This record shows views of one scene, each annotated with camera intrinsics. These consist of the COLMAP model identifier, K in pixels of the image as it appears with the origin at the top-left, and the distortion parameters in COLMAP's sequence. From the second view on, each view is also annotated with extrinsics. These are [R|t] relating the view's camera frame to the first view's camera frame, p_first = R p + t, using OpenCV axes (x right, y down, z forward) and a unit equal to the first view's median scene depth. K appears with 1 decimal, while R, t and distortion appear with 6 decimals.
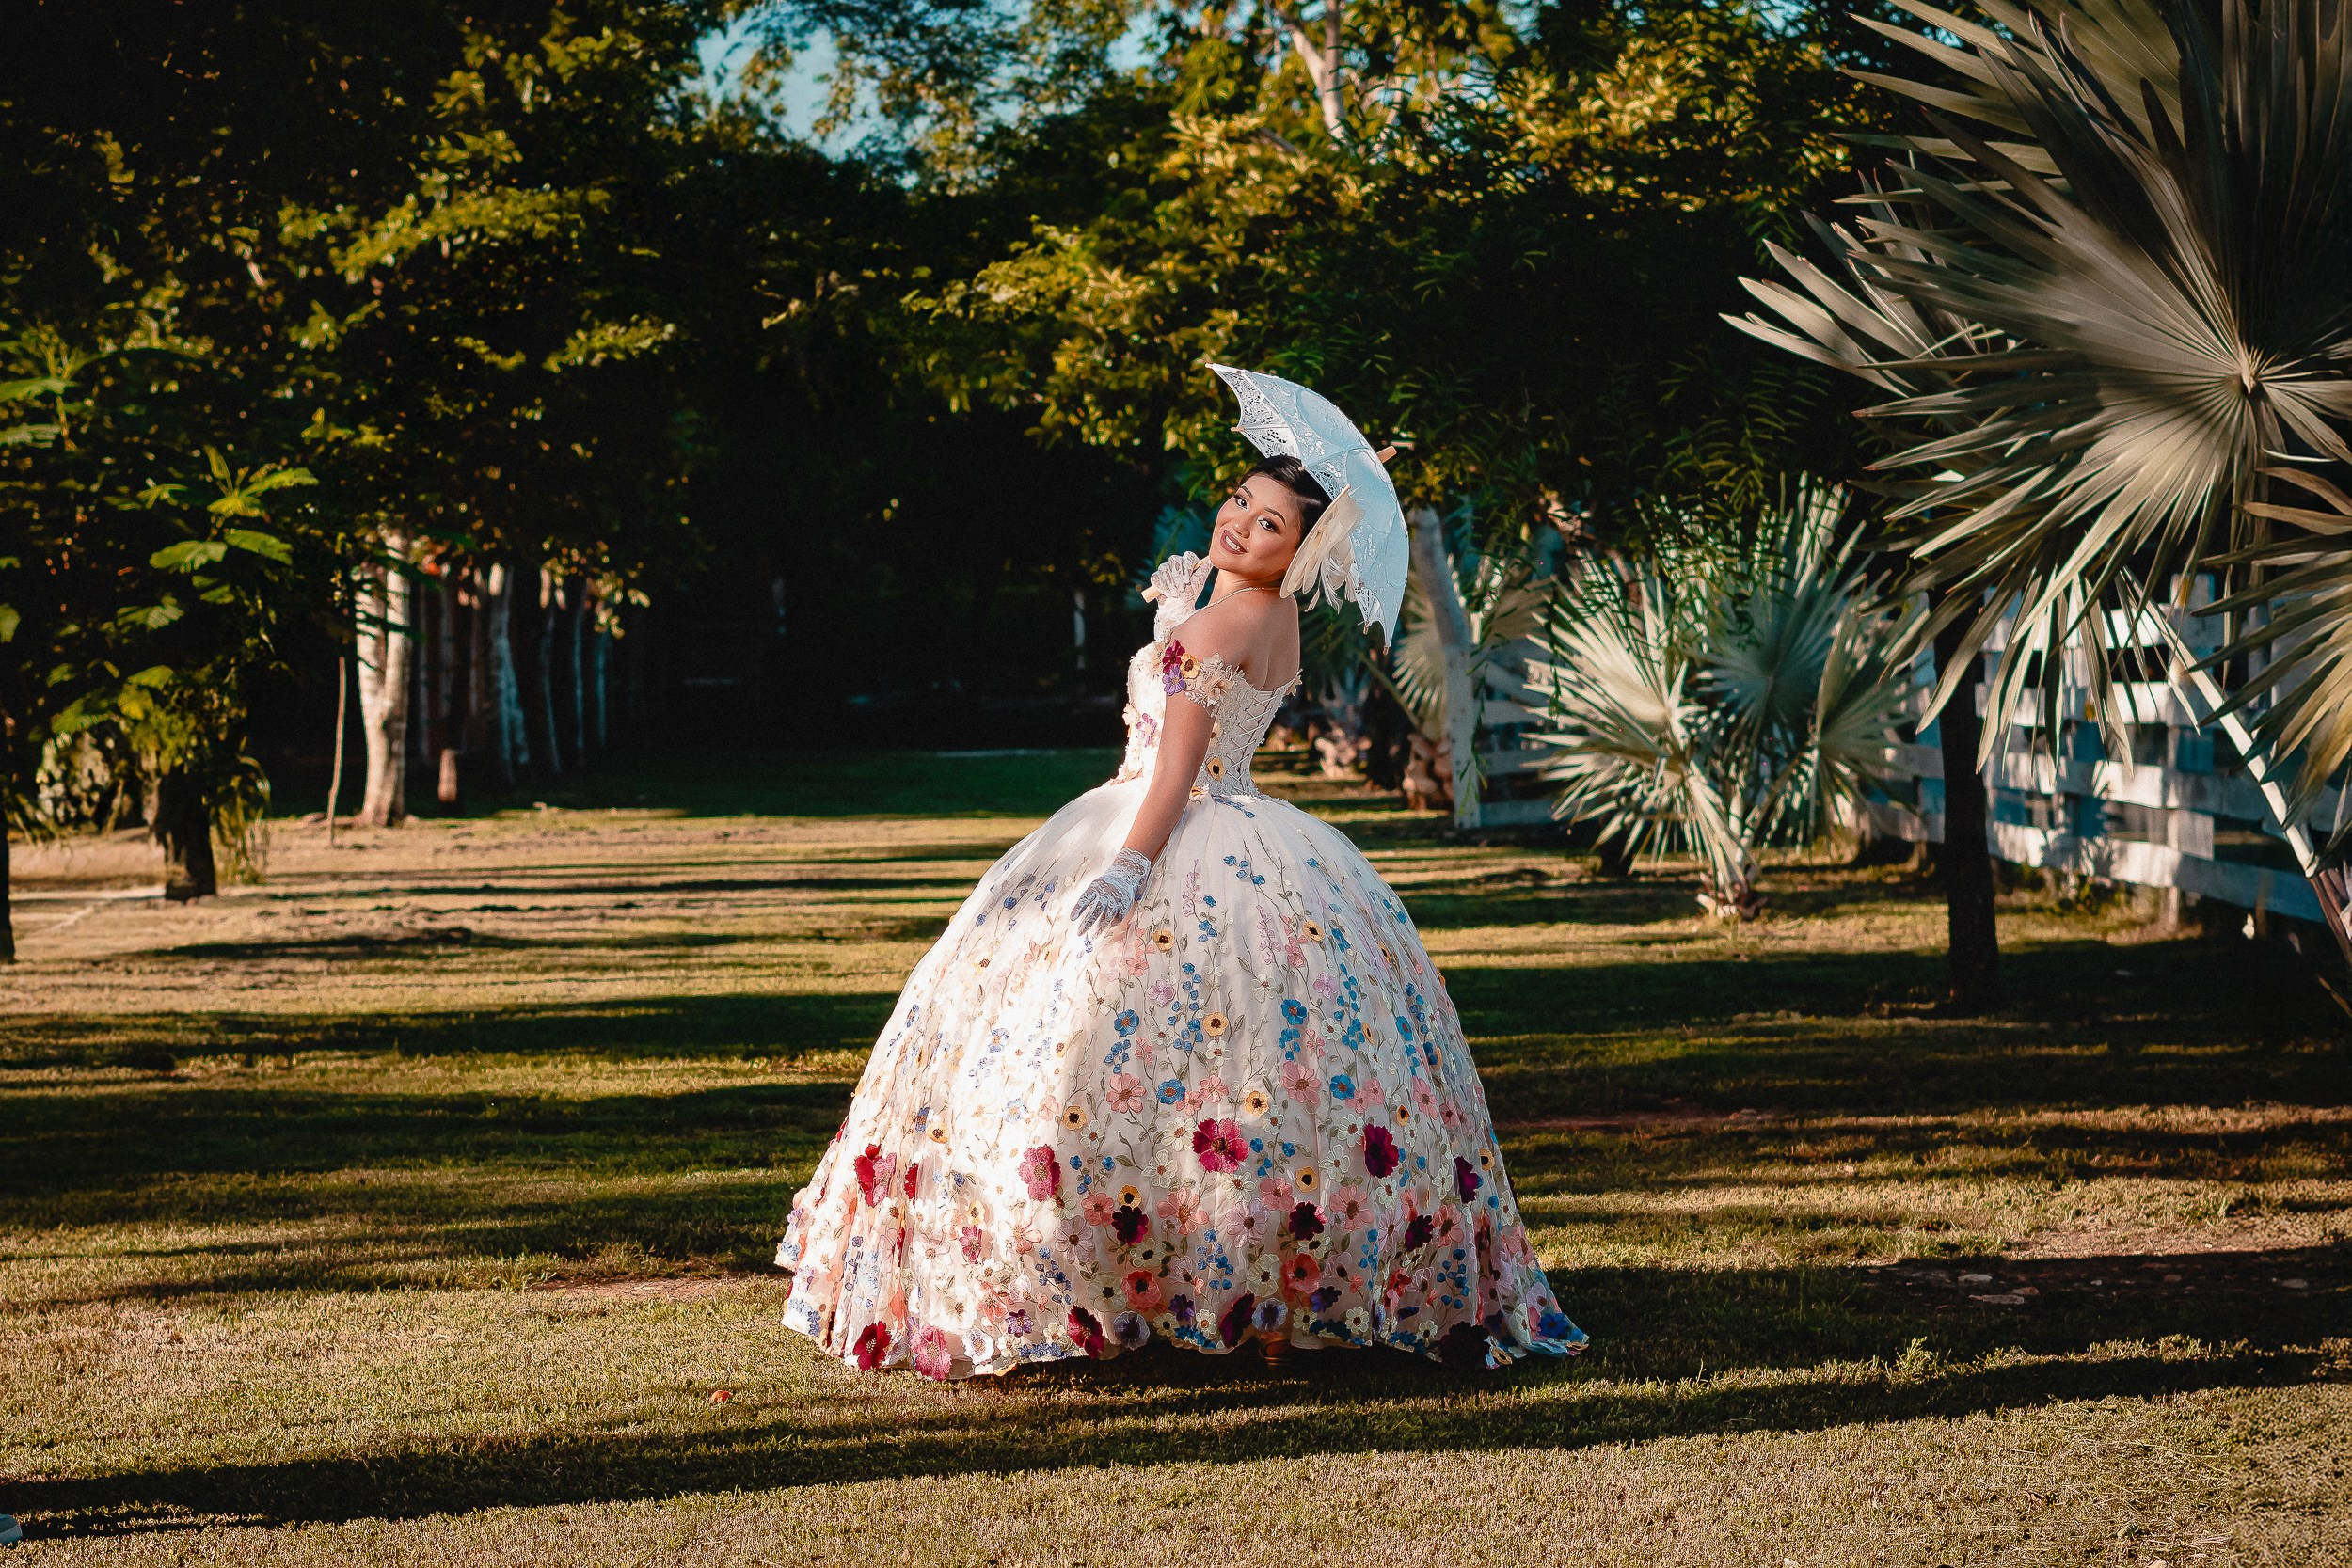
lens RADIAL K [[5539.7, 0, 1176.0], [0, 5539.7, 784.0], [0, 0, 1]] dist [-0.001282, -0.132111]
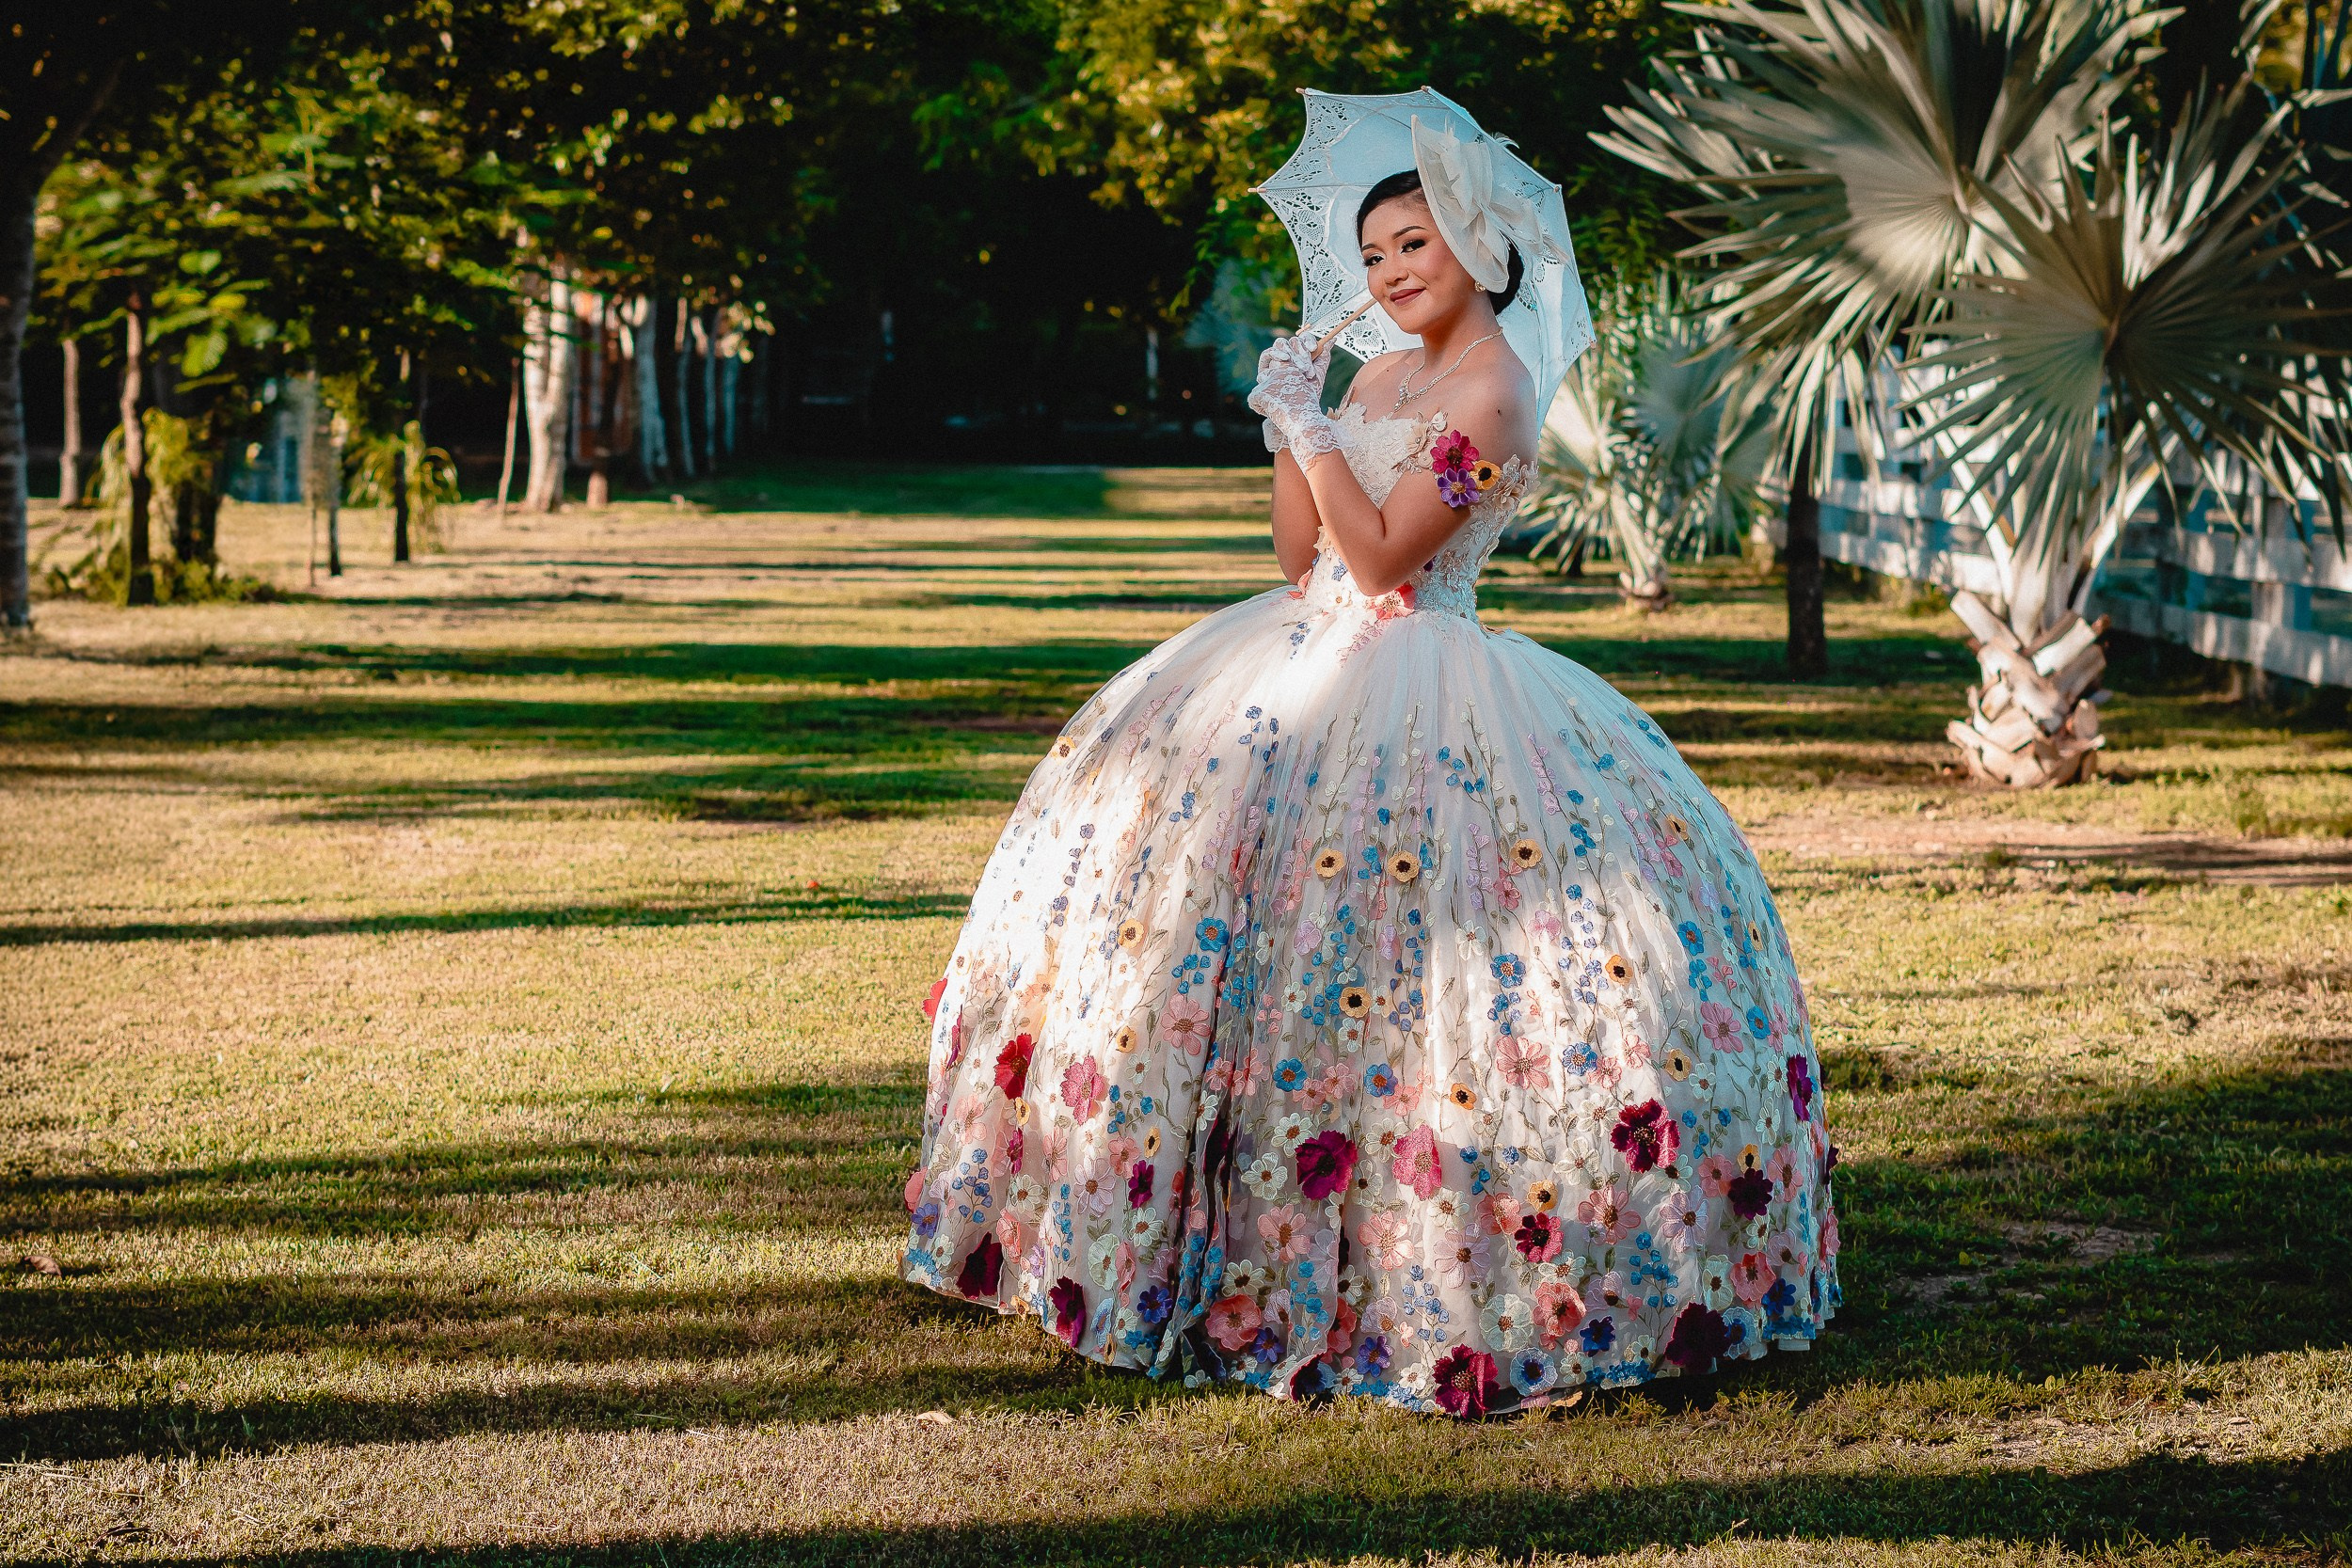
lens RADIAL K [[5539.7, 0, 1176.0], [0, 5539.7, 784.0], [0, 0, 1]] dist [-0.001282, -0.132111]
pose [[0.999378, 0.029479, -0.019377, 0.018085], [-0.028538, 0.998480, 0.047161, 0.006535], [0.020738, -0.046578, 0.998699, -0.201188]]
